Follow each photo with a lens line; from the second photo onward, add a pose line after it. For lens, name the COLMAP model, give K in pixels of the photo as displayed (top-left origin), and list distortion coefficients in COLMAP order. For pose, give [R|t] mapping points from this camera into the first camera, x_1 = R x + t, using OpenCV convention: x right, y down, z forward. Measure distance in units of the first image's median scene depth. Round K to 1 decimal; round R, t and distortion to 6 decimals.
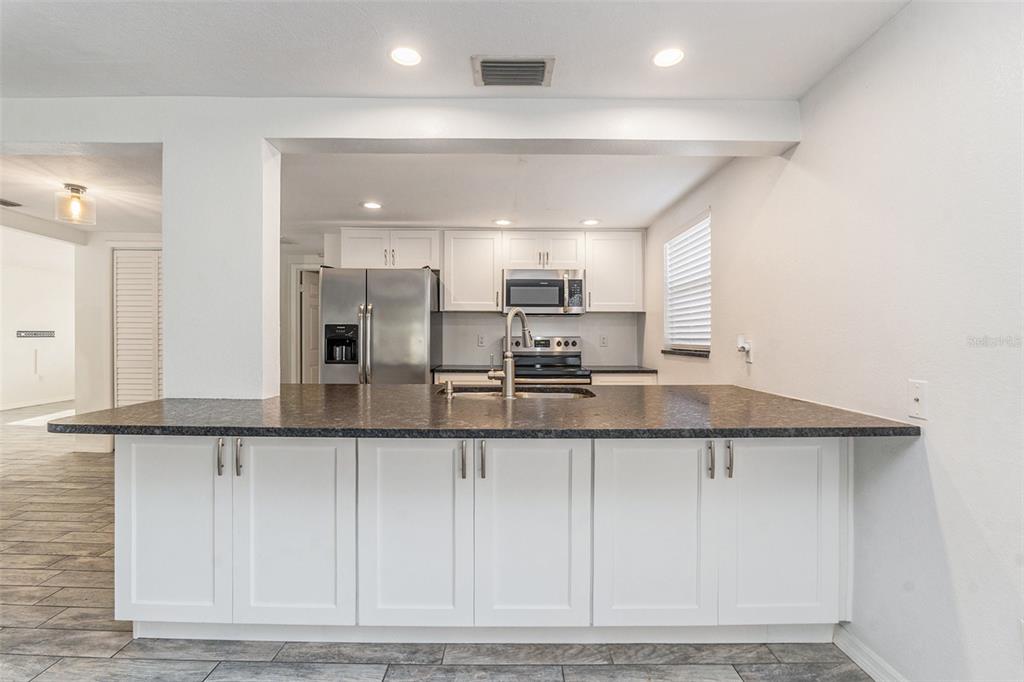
lens RADIAL K [[468.8, 0, 514.7], [0, 468.8, 336.9], [0, 0, 1]] dist [-0.058519, 0.004265]
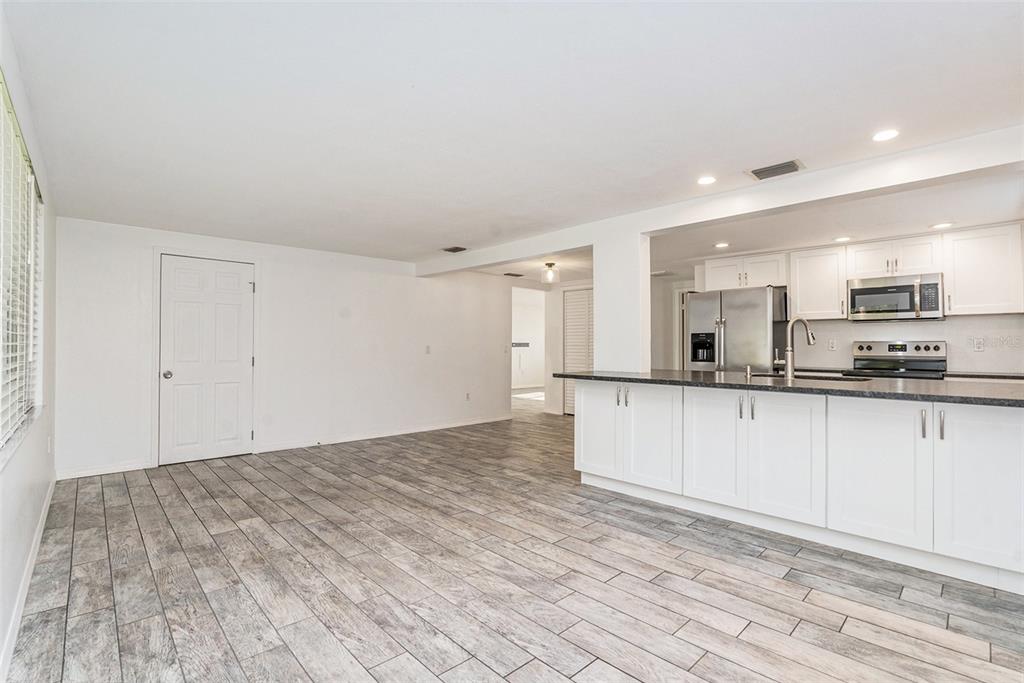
lens RADIAL K [[468.8, 0, 506.1], [0, 468.8, 344.2], [0, 0, 1]] dist [-0.058519, 0.004265]
pose [[0.675598, -0.008338, -0.737223, 0.224634], [0.000704, 0.999943, -0.010664, 0.017191], [0.737270, 0.006686, 0.675565, -0.318304]]
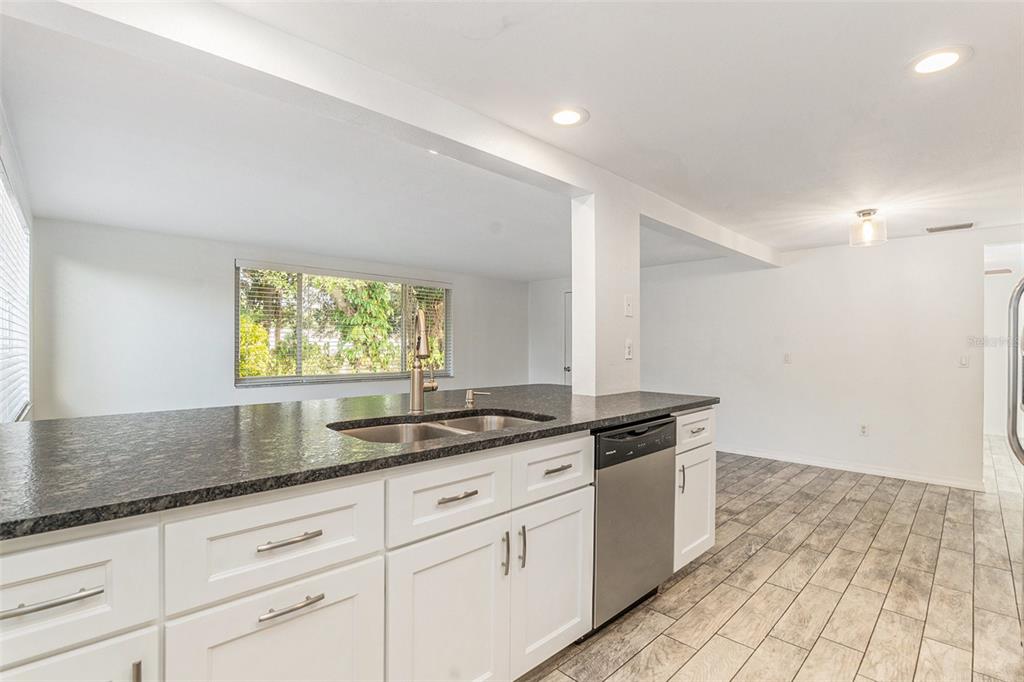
lens RADIAL K [[468.8, 0, 510.4], [0, 468.8, 342.8], [0, 0, 1]] dist [-0.058519, 0.004265]
pose [[-0.719438, -0.019027, -0.694296, 0.251646], [-0.010942, 0.999811, -0.016061, 0.003418], [0.694470, -0.003958, -0.719511, 0.807129]]
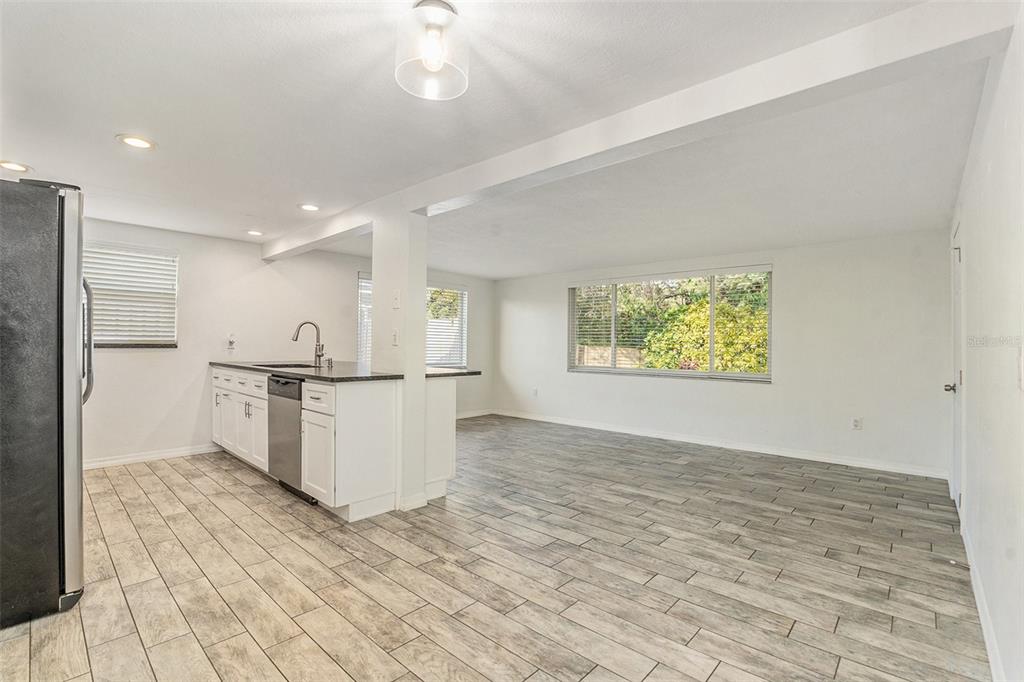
lens RADIAL K [[468.8, 0, 510.2], [0, 468.8, 347.6], [0, 0, 1]] dist [-0.058519, 0.004265]
pose [[-0.731840, -0.010899, 0.681389, -0.940923], [-0.009772, 0.999937, 0.005499, 0.007670], [-0.681406, -0.002635, -0.731901, 0.880473]]
